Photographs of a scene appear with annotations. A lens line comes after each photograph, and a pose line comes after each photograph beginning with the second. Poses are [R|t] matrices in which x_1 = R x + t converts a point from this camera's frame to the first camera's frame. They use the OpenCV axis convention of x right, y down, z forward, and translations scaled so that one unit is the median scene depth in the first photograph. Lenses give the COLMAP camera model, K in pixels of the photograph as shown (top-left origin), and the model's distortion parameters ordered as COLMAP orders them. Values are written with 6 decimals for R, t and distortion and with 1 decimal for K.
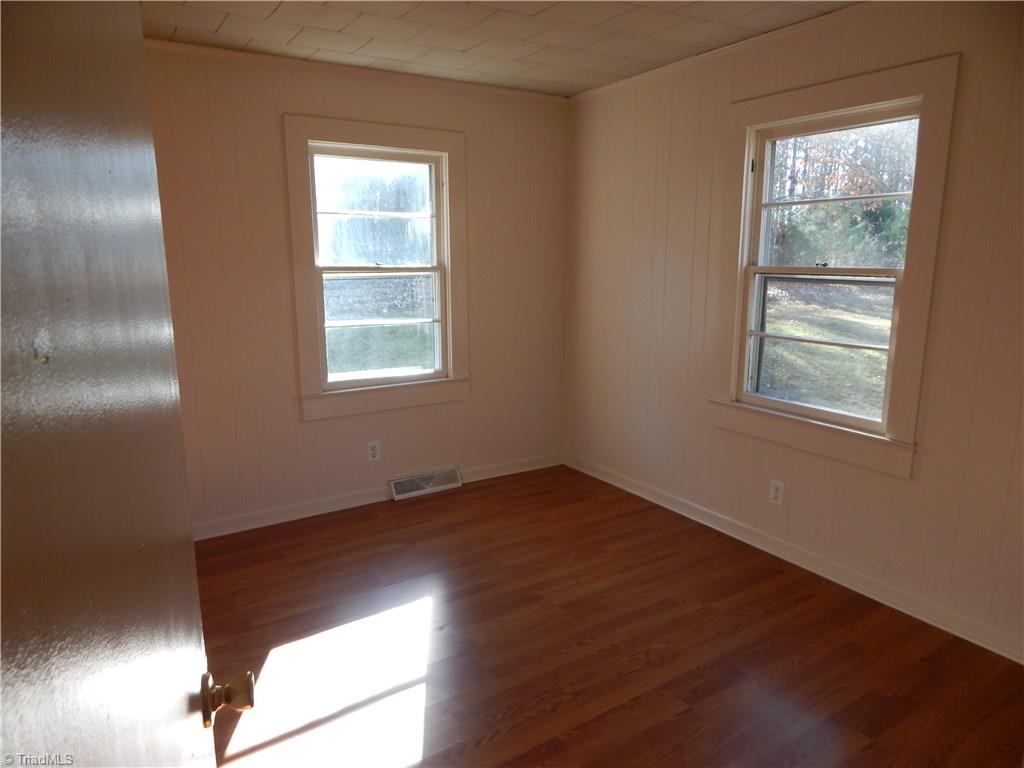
lens RADIAL K [[695.2, 0, 512.0], [0, 695.2, 384.0], [0, 0, 1]] dist [0.001316, 0.000170]
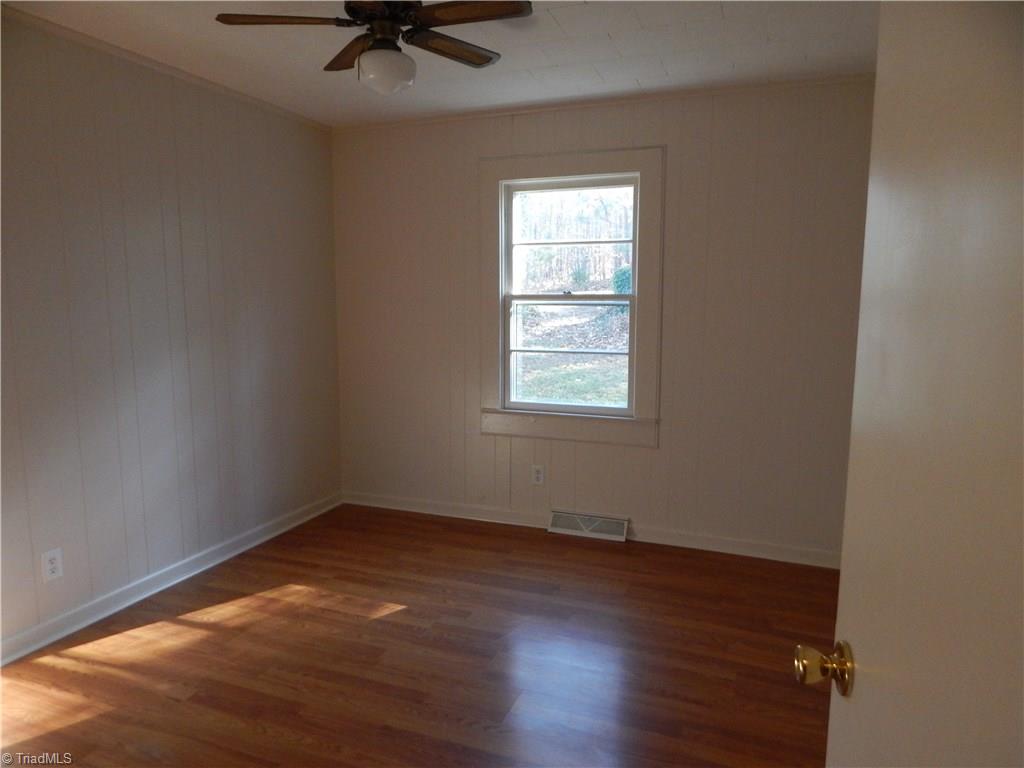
lens RADIAL K [[695.2, 0, 512.0], [0, 695.2, 384.0], [0, 0, 1]] dist [0.001316, 0.000170]
pose [[0.605449, 0.110166, -0.788222, 0.550065], [-0.158388, 0.987242, 0.016321, -0.046277], [0.779964, 0.114963, 0.615174, 0.332649]]
